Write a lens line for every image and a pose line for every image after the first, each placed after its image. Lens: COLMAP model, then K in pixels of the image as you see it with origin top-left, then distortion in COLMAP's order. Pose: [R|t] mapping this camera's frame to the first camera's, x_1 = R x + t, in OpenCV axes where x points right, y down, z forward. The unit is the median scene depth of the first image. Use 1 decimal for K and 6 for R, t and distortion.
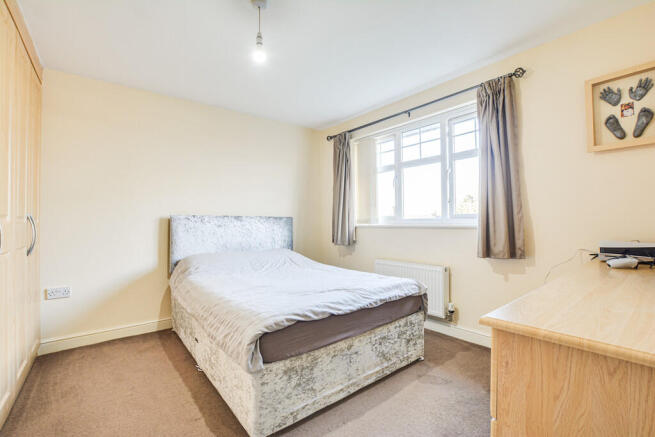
lens RADIAL K [[291.8, 0, 329.1], [0, 291.8, 217.5], [0, 0, 1]] dist [-0.023332, 0.001031]
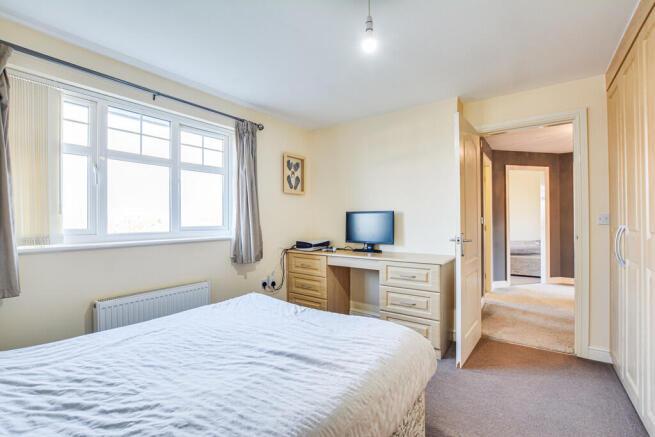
lens RADIAL K [[291.8, 0, 324.5], [0, 291.8, 218.3], [0, 0, 1]] dist [-0.023332, 0.001031]
pose [[-0.250280, 0.027138, 0.967793, -0.574451], [0.007180, 0.999632, -0.026174, -0.010629], [-0.968147, 0.000397, -0.250383, 0.766171]]
